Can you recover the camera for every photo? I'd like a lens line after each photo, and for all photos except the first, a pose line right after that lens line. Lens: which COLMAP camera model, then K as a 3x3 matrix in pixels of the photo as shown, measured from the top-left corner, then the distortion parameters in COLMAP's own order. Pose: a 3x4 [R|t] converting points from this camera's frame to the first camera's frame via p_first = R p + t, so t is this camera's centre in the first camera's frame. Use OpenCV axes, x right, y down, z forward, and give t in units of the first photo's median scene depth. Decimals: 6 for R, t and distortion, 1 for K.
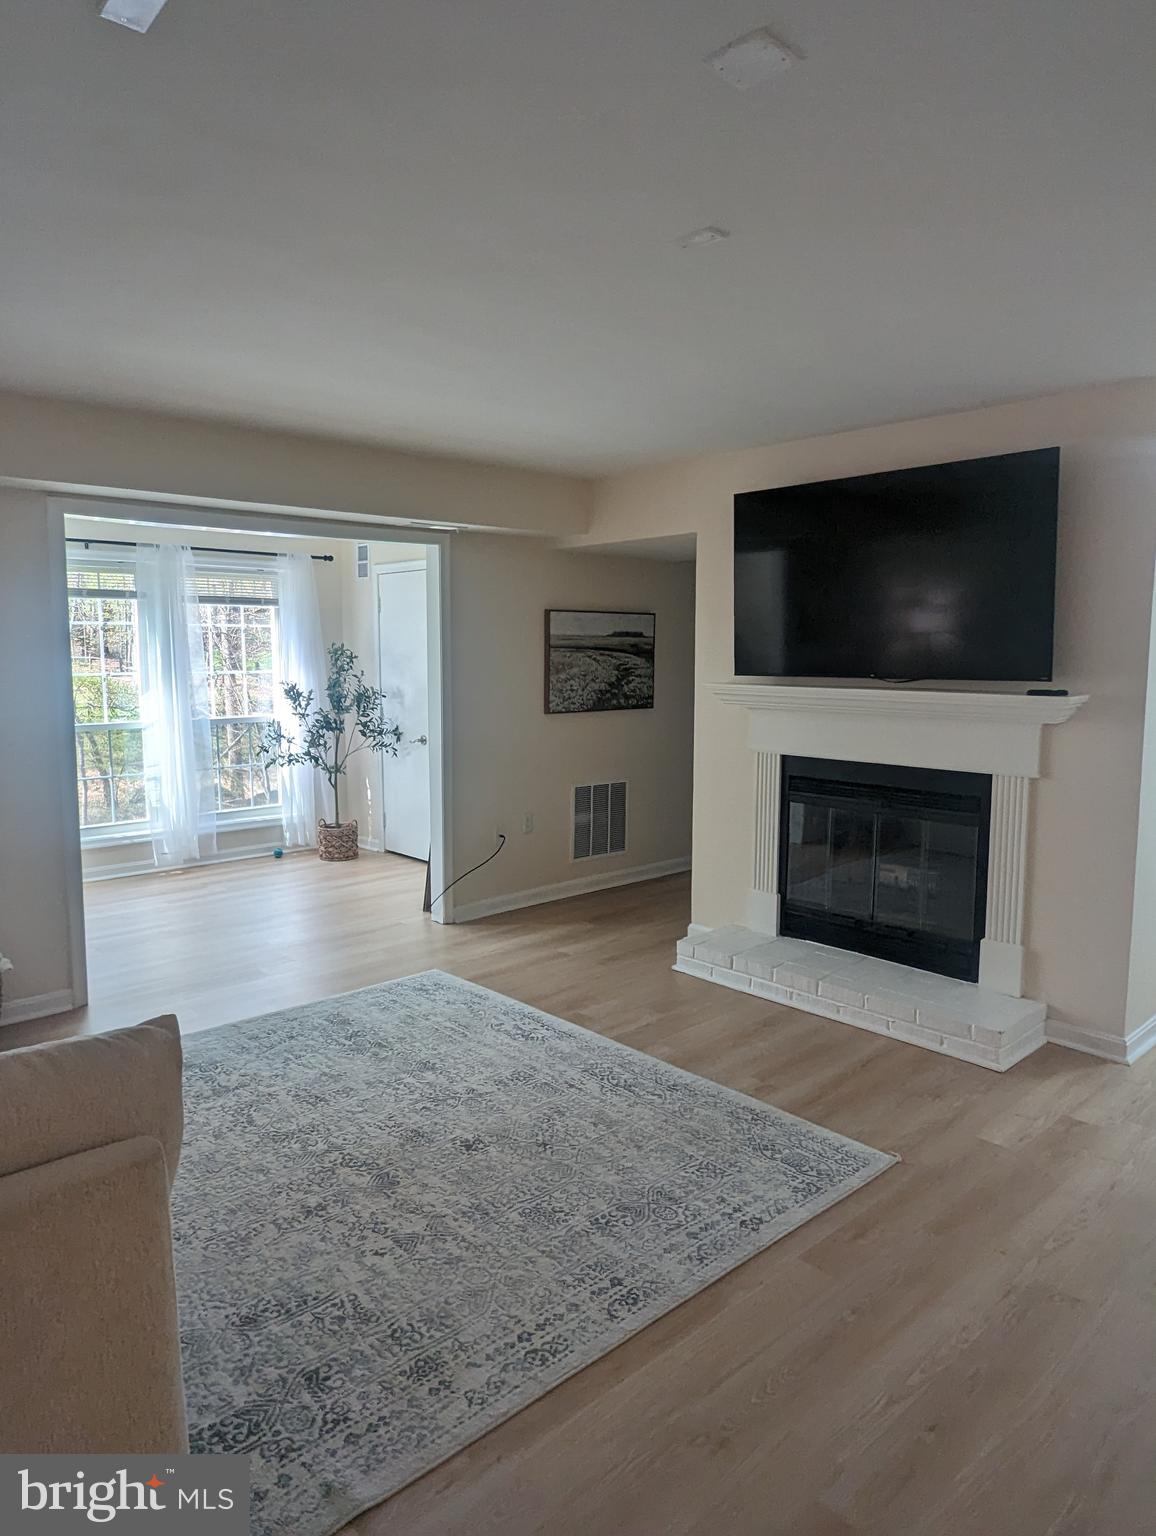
lens RADIAL K [[1007.7, 0, 569.2], [0, 1007.7, 762.7], [0, 0, 1]] dist [0.005016, -0.004795]
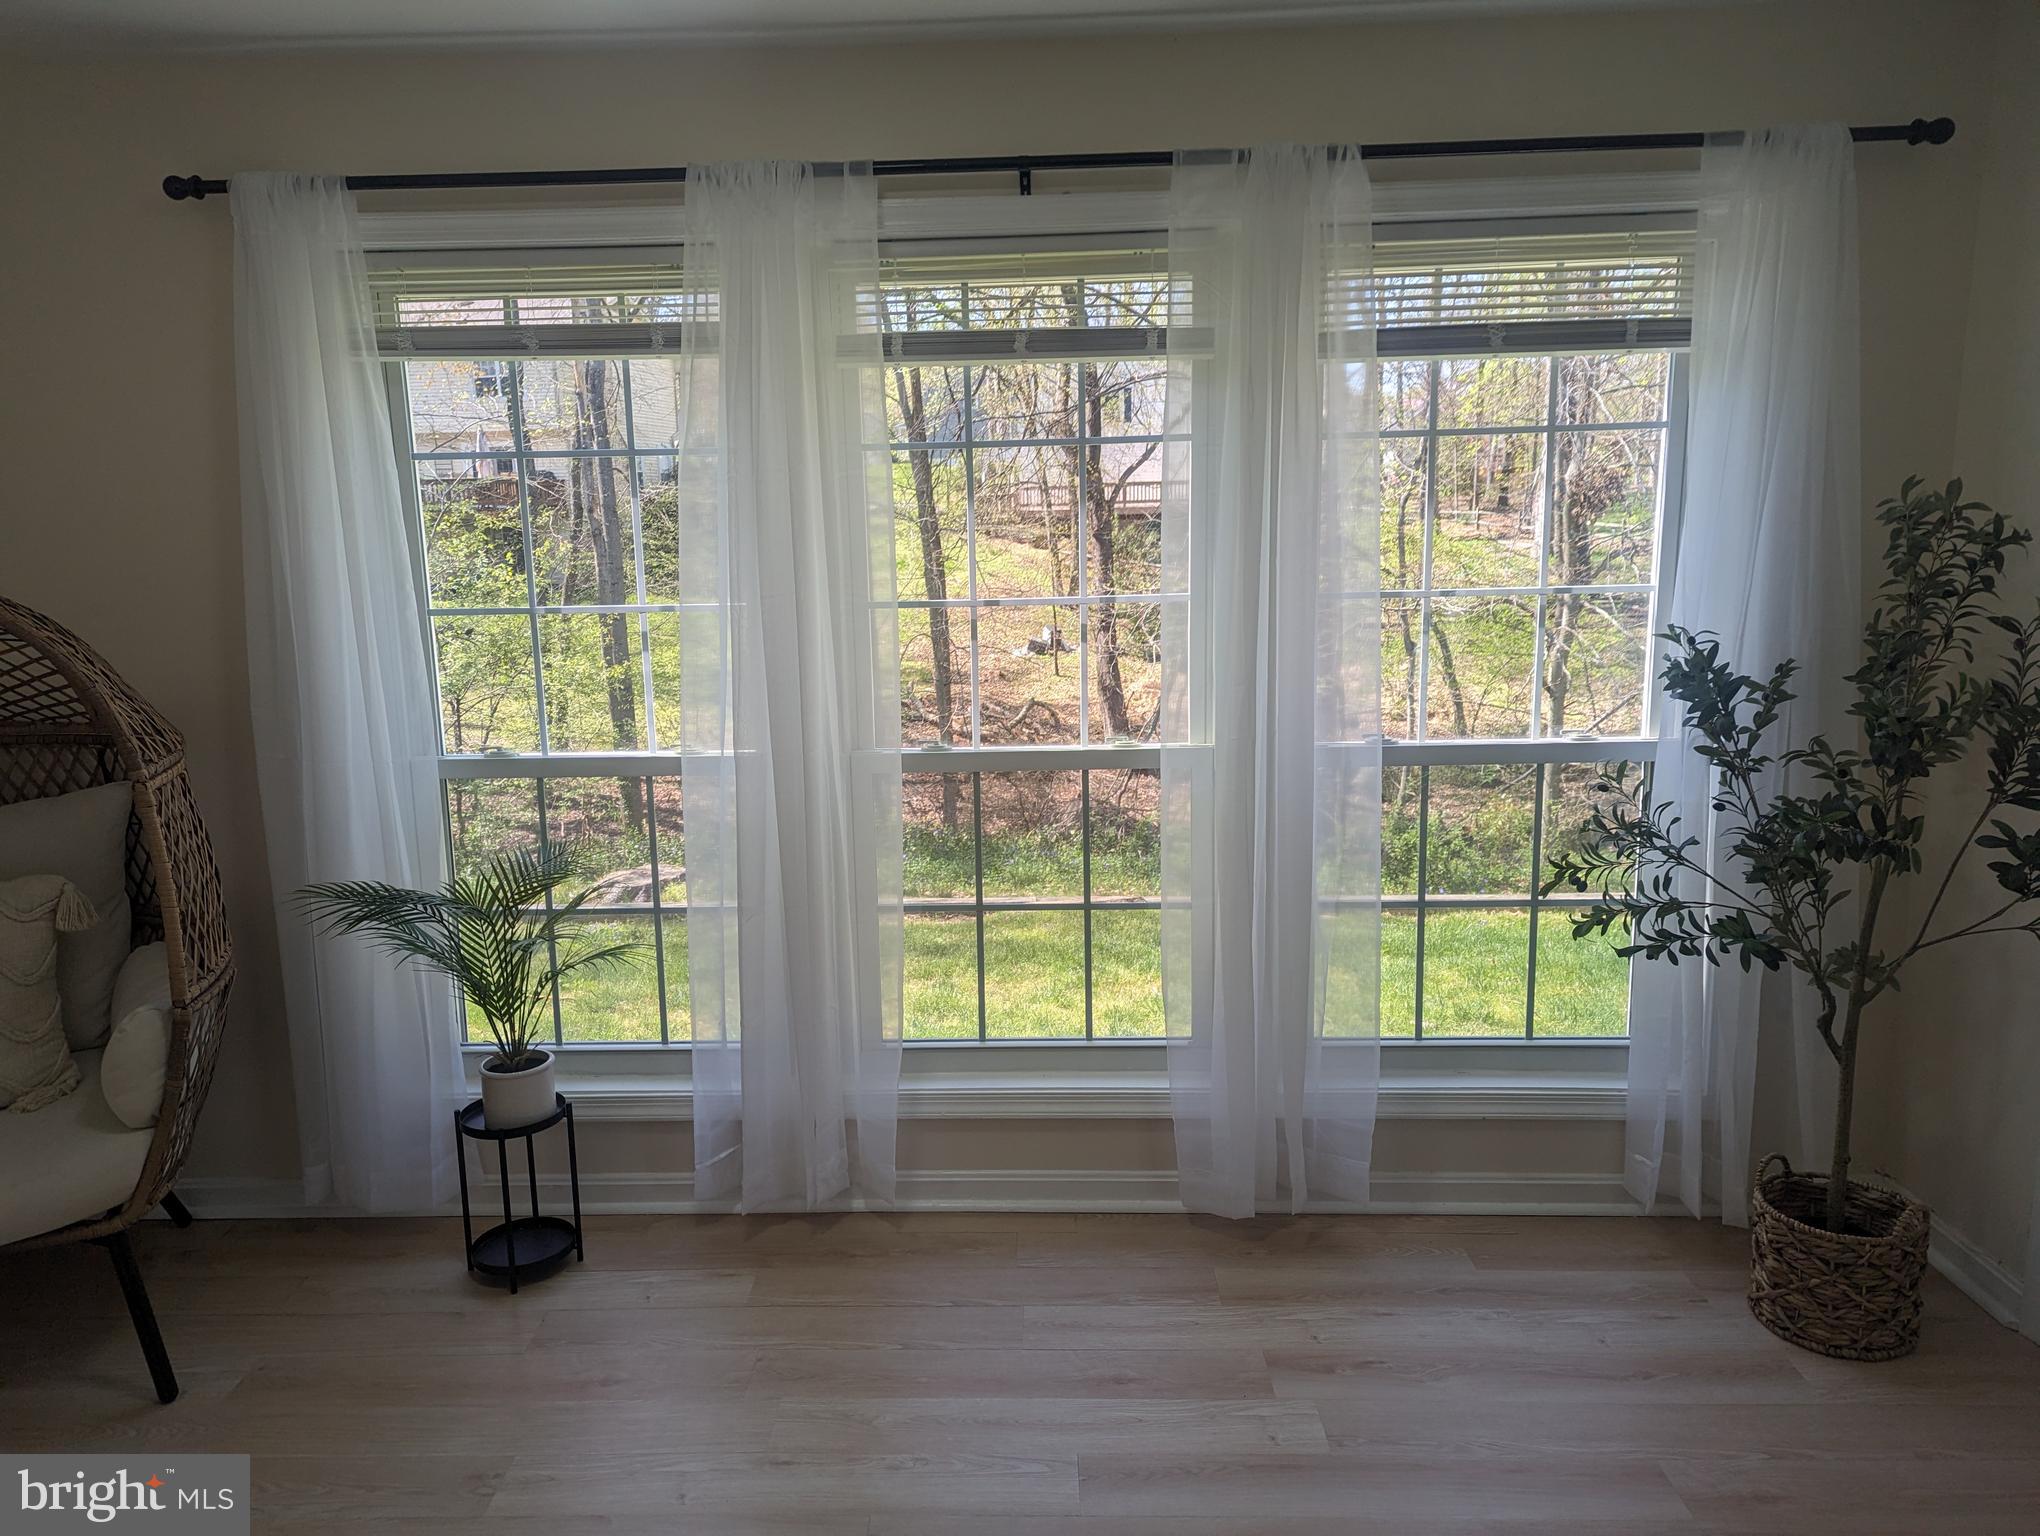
lens RADIAL K [[1428.6, 0, 992.5], [0, 1428.6, 783.7], [0, 0, 1]] dist [0.074998, -0.071475]
pose [[0.713713, 0.117029, -0.690592, -0.253655], [-0.058553, 0.992461, 0.107671, -0.126932], [0.697986, -0.036410, 0.715185, 1.064474]]
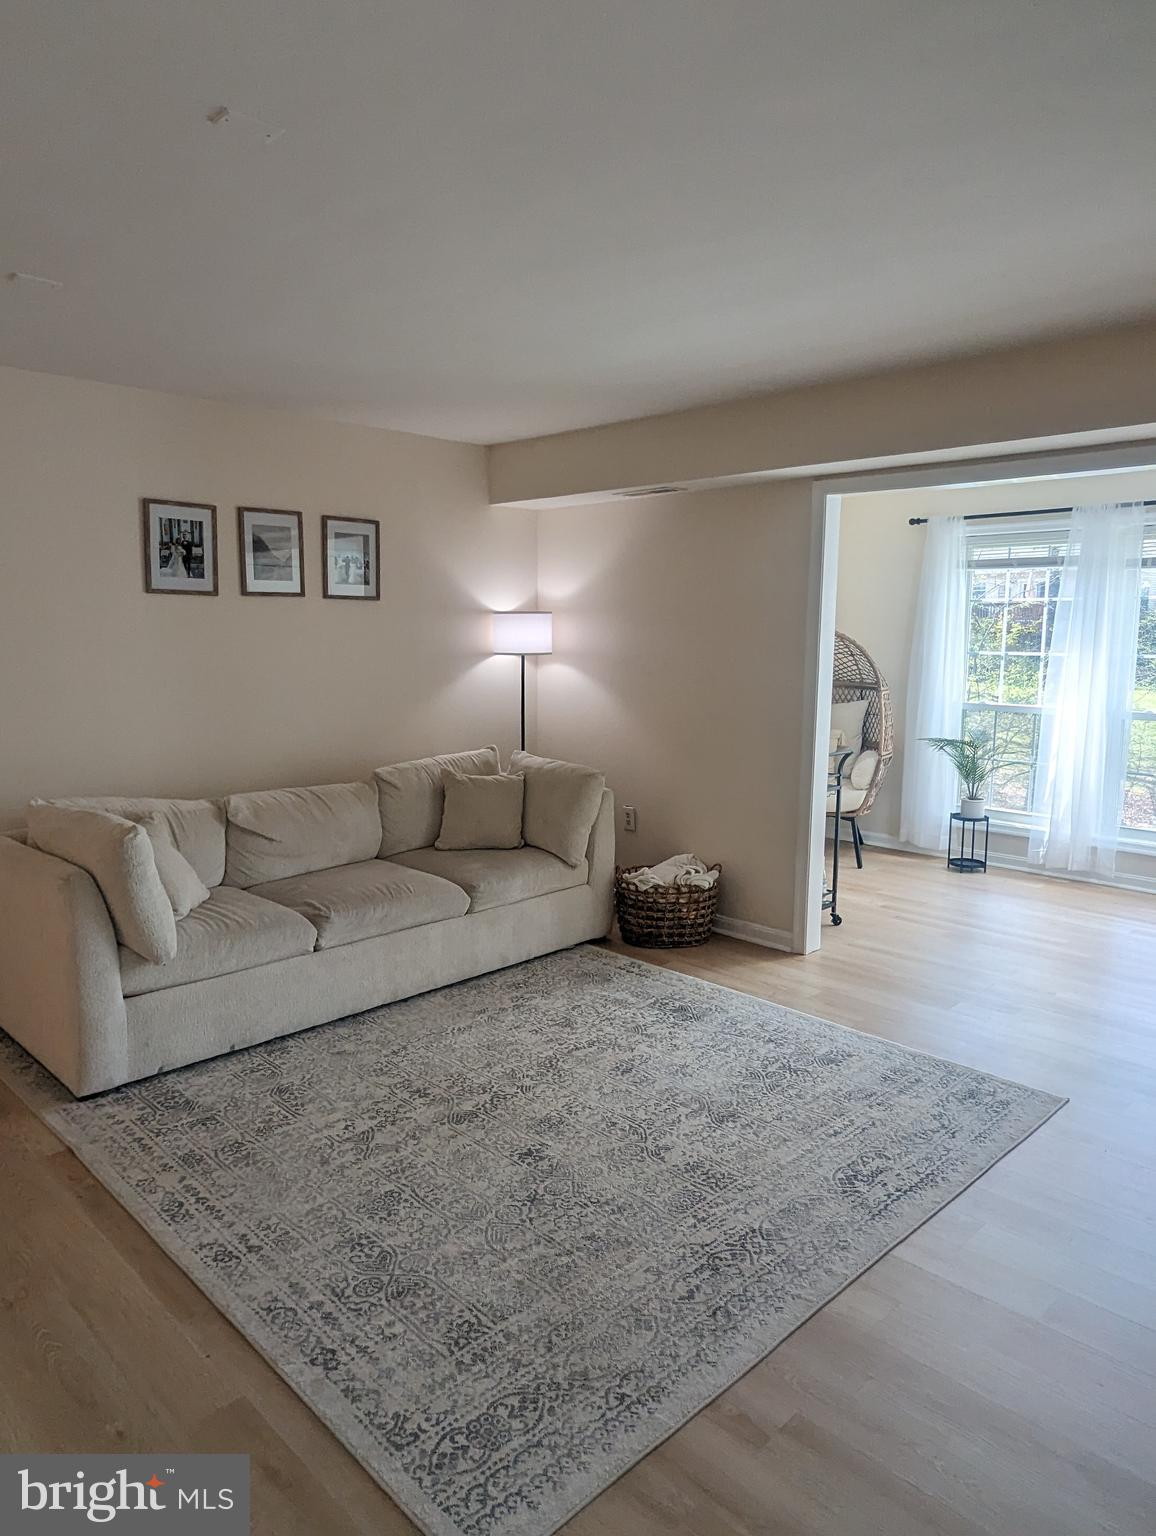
lens RADIAL K [[1007.7, 0, 569.2], [0, 1007.7, 762.7], [0, 0, 1]] dist [0.005016, -0.004795]
pose [[0.030527, 0.134239, -0.990479, 0.587484], [-0.119868, 0.984281, 0.129705, -0.075628], [0.992320, 0.114767, 0.046138, 0.723749]]
